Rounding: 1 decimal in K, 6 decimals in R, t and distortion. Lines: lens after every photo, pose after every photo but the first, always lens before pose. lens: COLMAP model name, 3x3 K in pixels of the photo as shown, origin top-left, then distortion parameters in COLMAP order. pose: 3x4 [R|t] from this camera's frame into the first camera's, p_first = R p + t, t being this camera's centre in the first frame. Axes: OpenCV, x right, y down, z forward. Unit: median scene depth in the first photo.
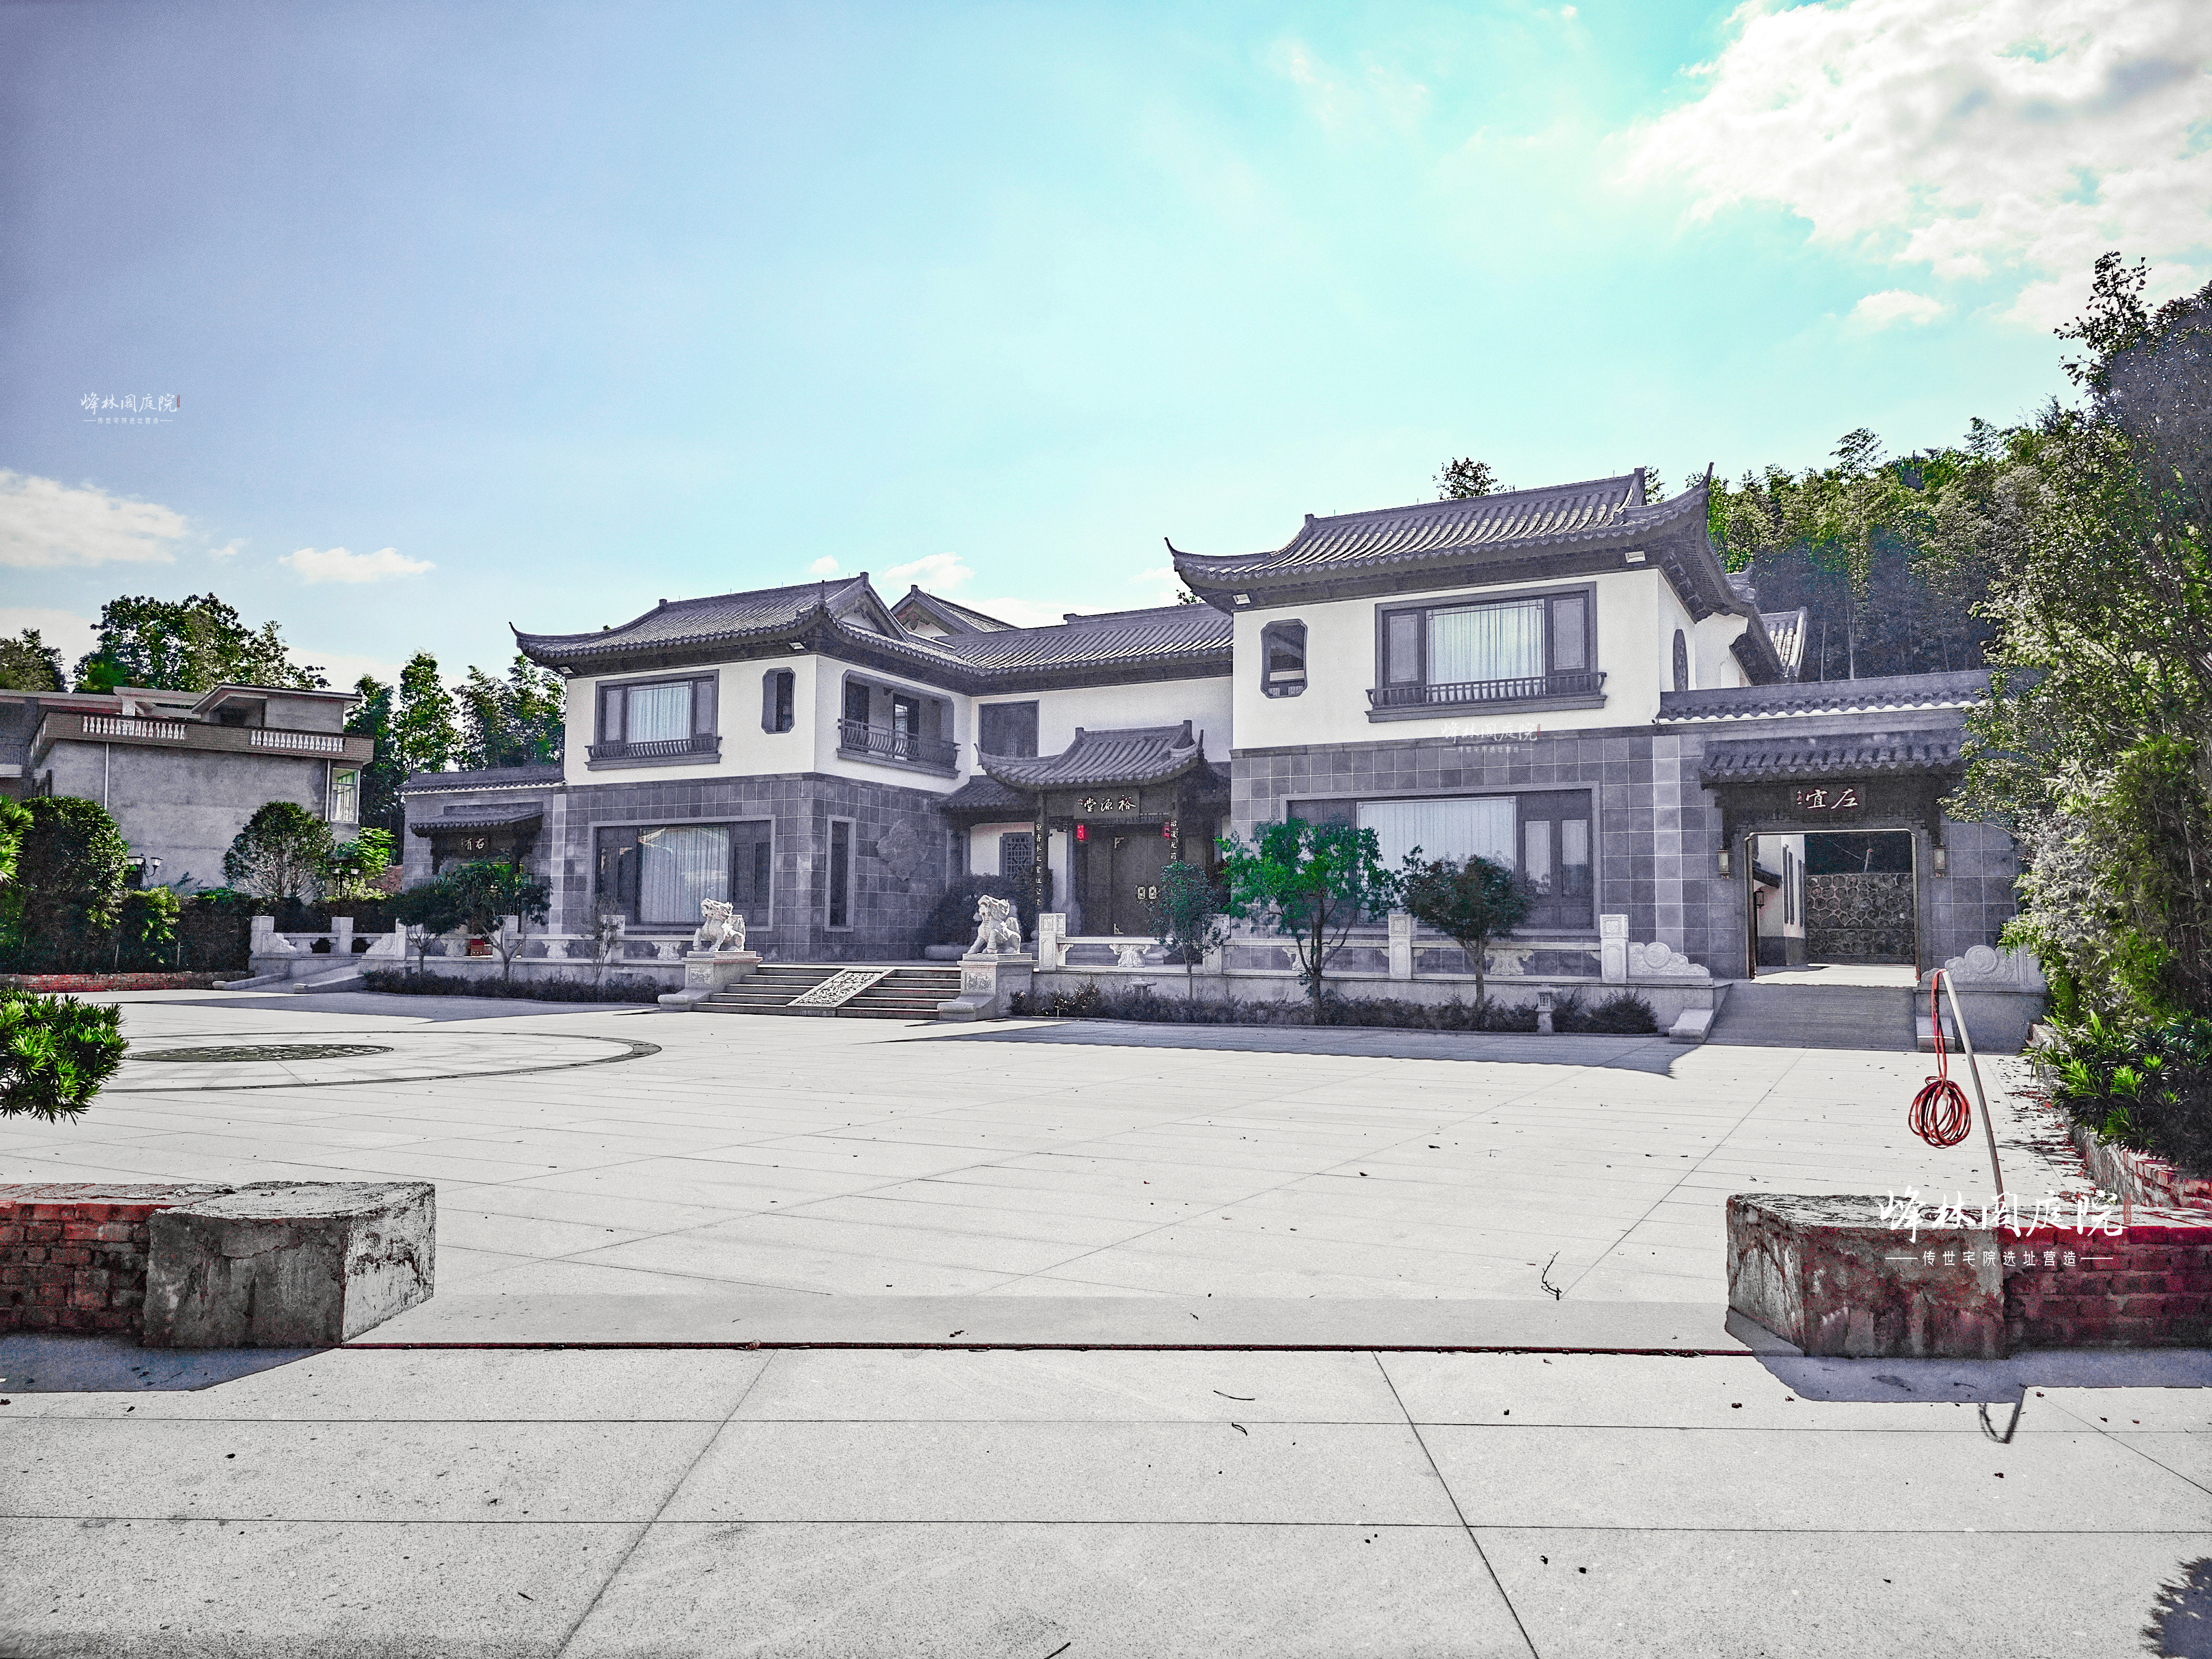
lens RADIAL K [[1522.4, 0, 1100.8], [0, 1522.4, 826.0], [0, 0, 1]] dist [0.026921, -0.026601]
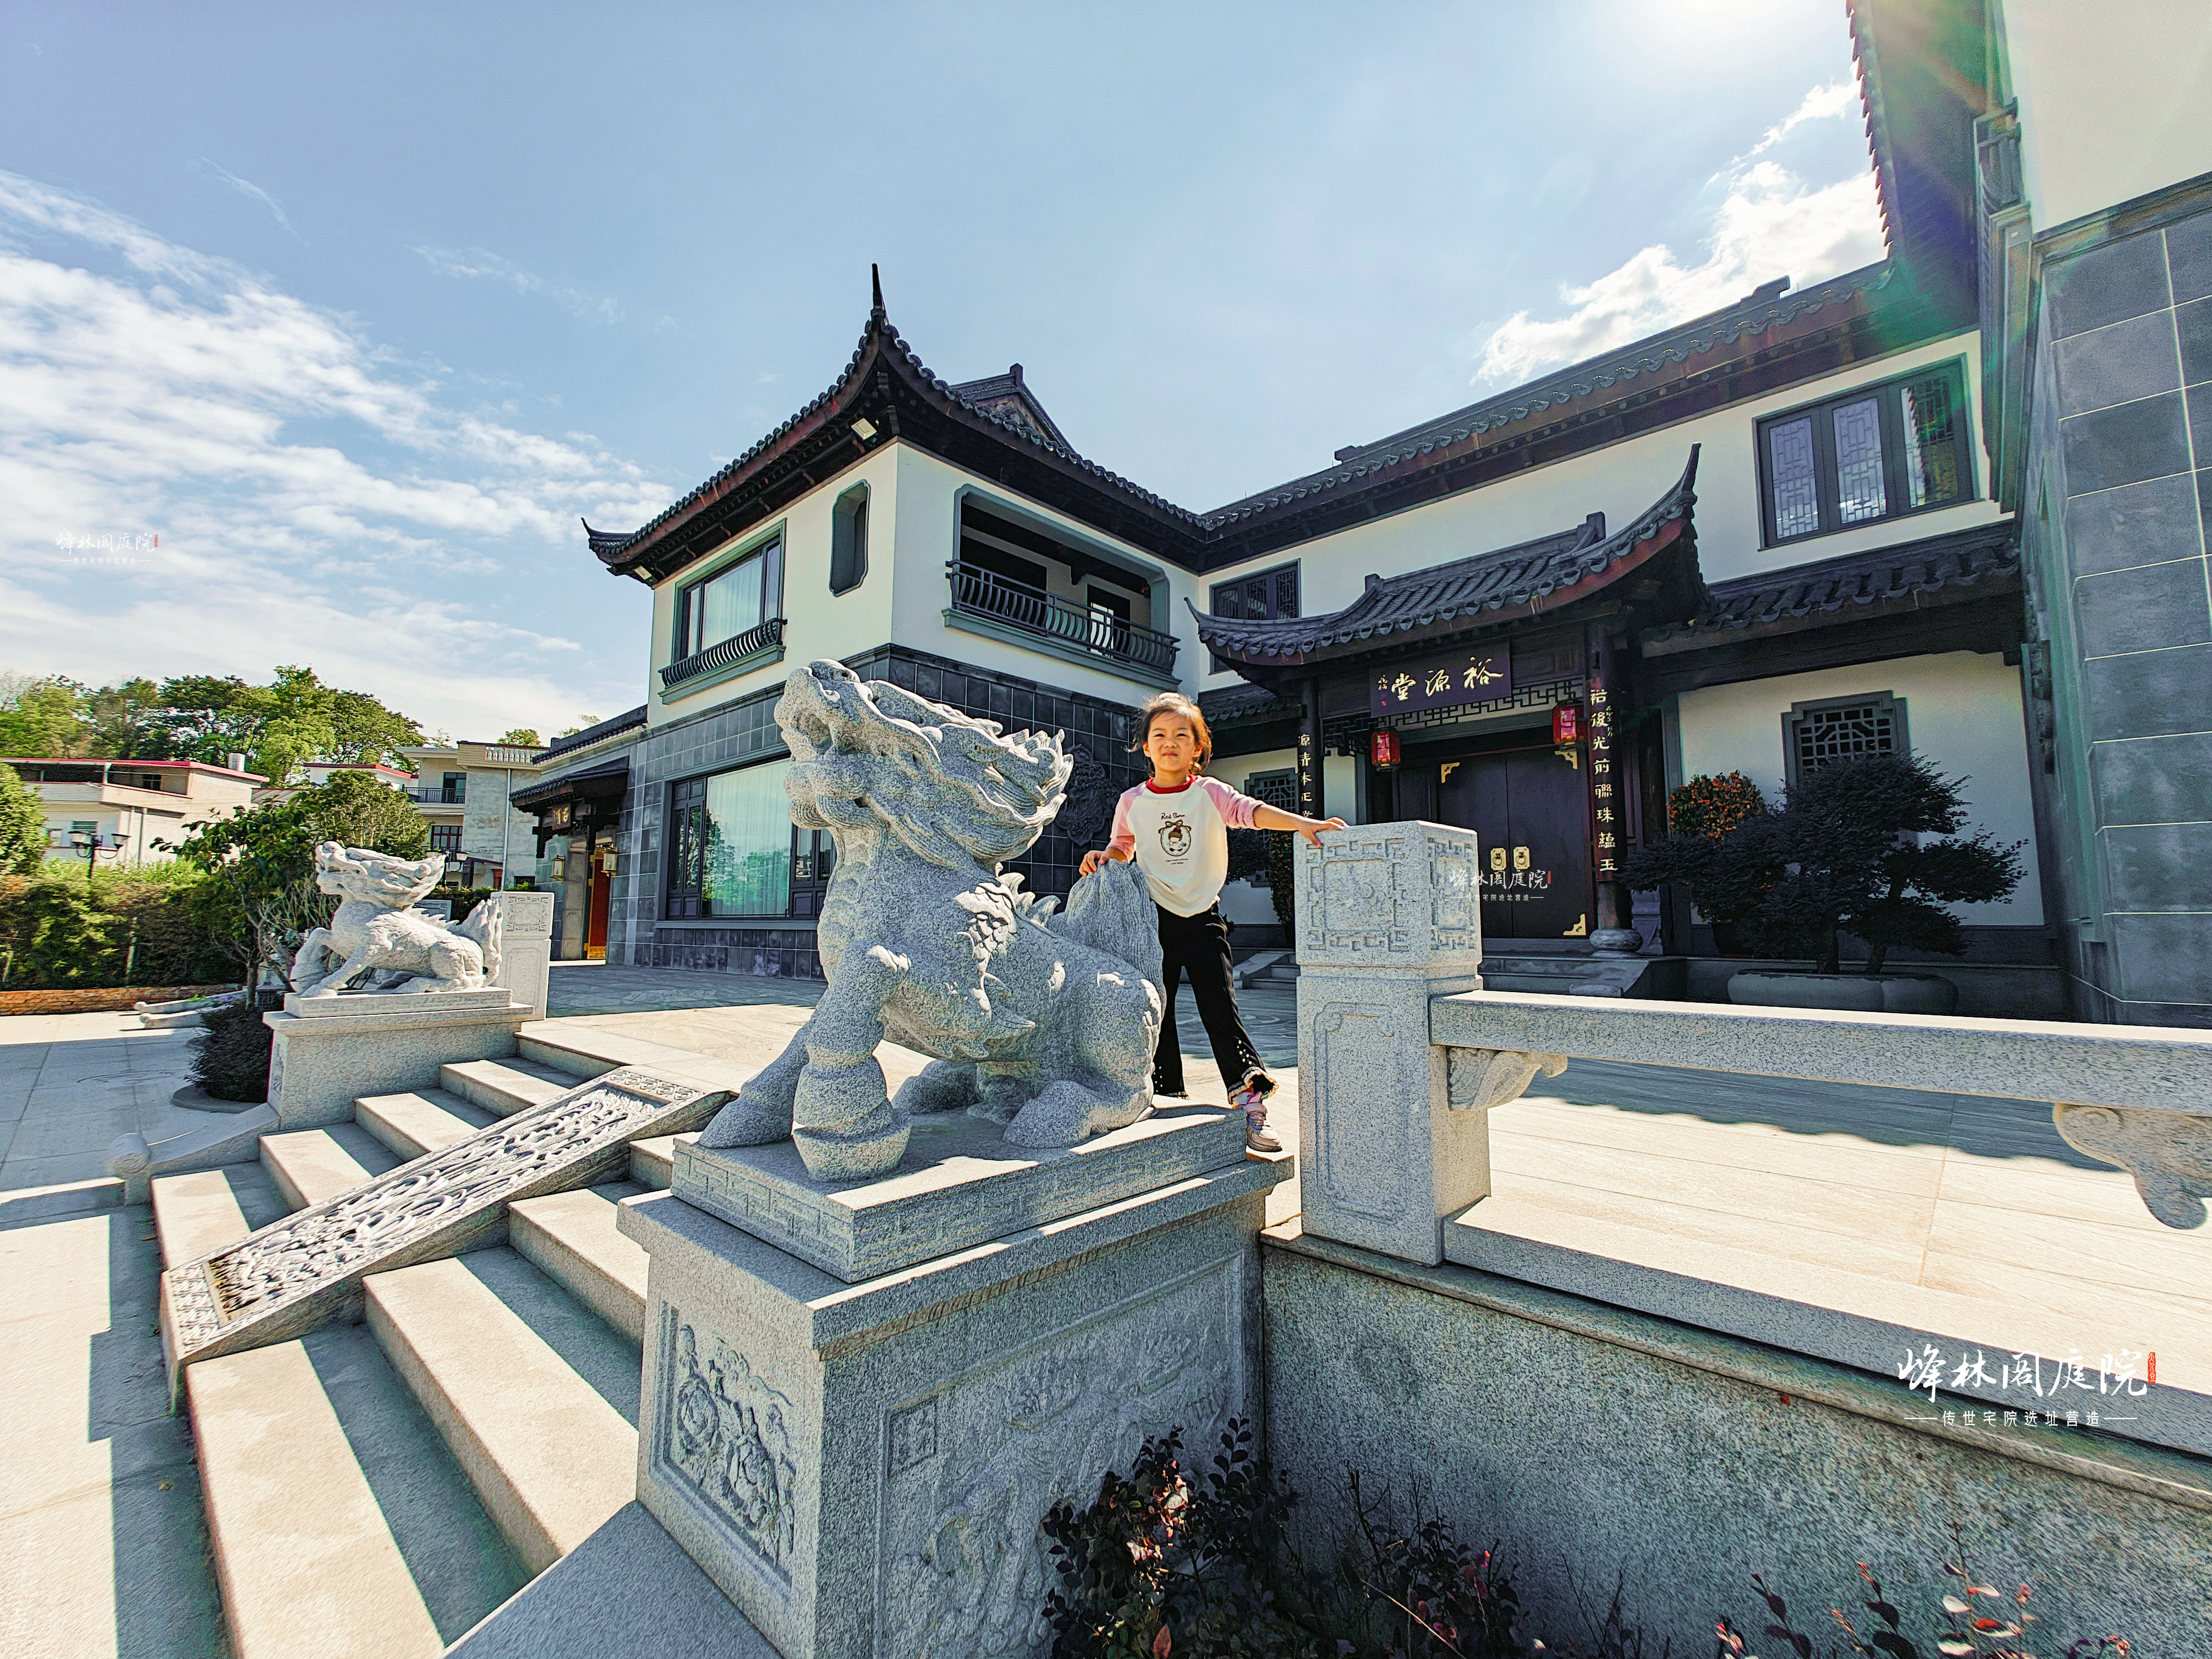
lens RADIAL K [[930.7, 0, 1101.2], [0, 930.7, 824.3], [0, 0, 1]] dist [0.003234, 0.000604]
pose [[0.965617, -0.031347, -0.258073, -0.032950], [0.021768, 0.998967, -0.039891, 0.054658], [0.259057, 0.032901, 0.965302, 0.824251]]
